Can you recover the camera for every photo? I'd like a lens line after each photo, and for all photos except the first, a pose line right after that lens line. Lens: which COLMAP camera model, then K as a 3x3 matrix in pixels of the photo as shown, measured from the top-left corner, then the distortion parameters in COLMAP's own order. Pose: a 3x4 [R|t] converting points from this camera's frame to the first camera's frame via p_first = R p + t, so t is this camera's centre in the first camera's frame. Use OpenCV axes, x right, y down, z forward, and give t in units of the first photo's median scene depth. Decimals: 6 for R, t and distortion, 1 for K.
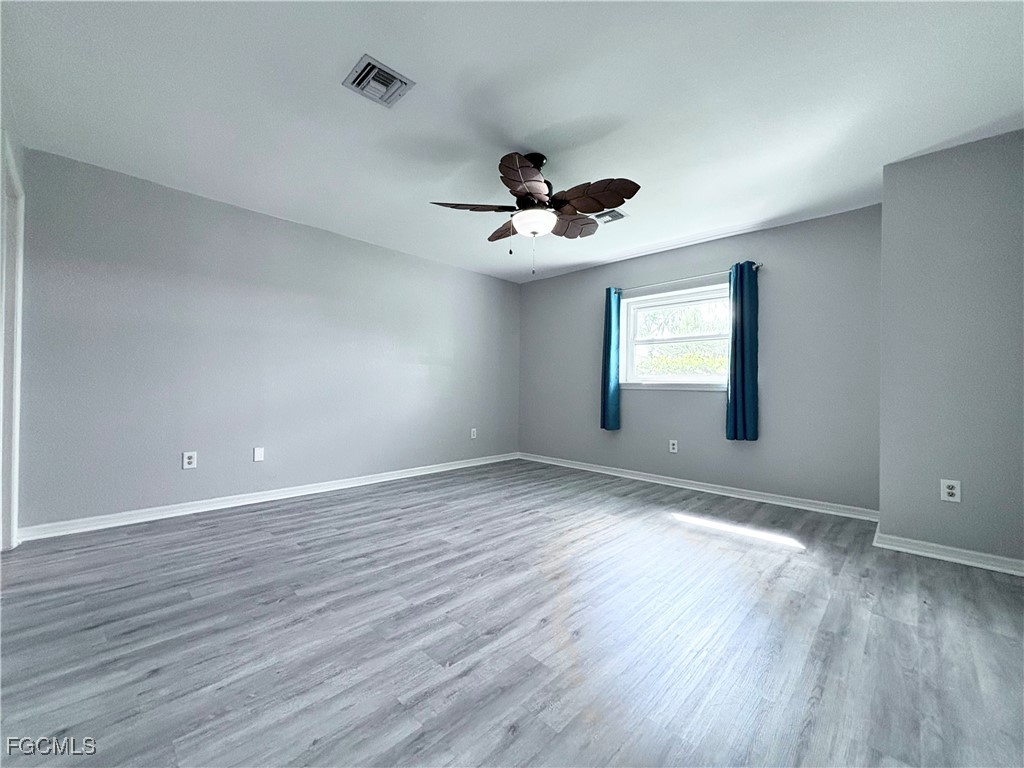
lens RADIAL K [[411.4, 0, 511.3], [0, 411.4, 386.1], [0, 0, 1]] dist [-0.001018, 0.000111]
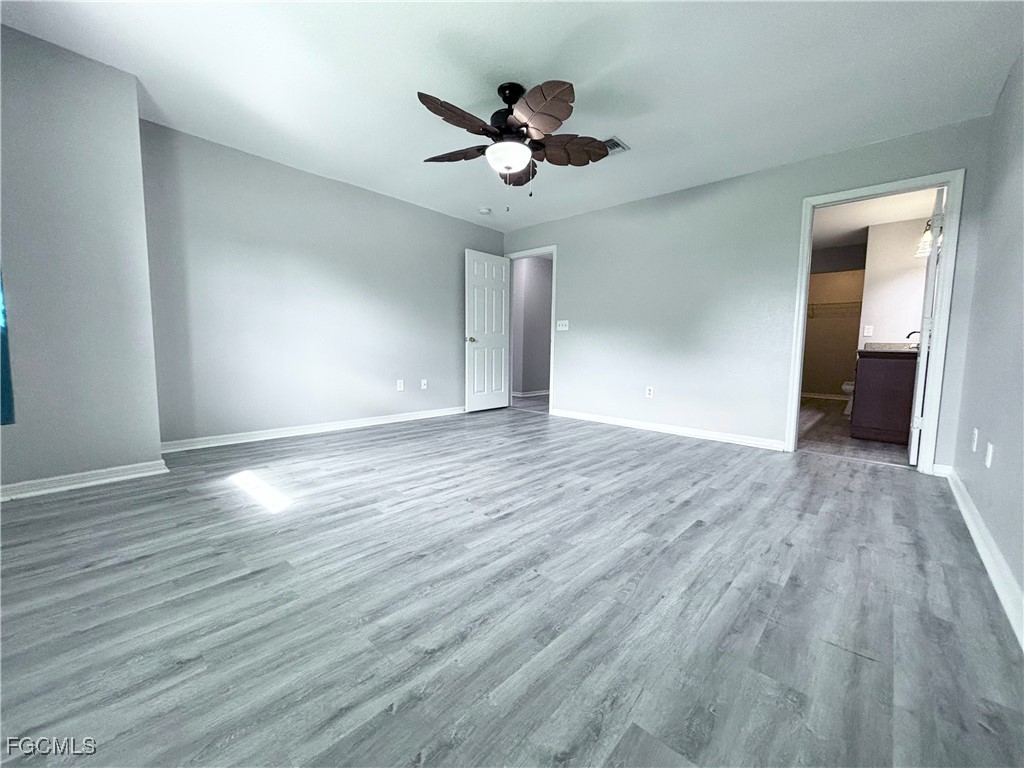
lens RADIAL K [[411.4, 0, 512.8], [0, 411.4, 383.9], [0, 0, 1]] dist [-0.001018, 0.000111]
pose [[-0.999202, -0.026418, -0.029946, 0.052974], [-0.028744, 0.996372, 0.080110, 0.054361], [0.027721, 0.080907, -0.996336, 1.816113]]
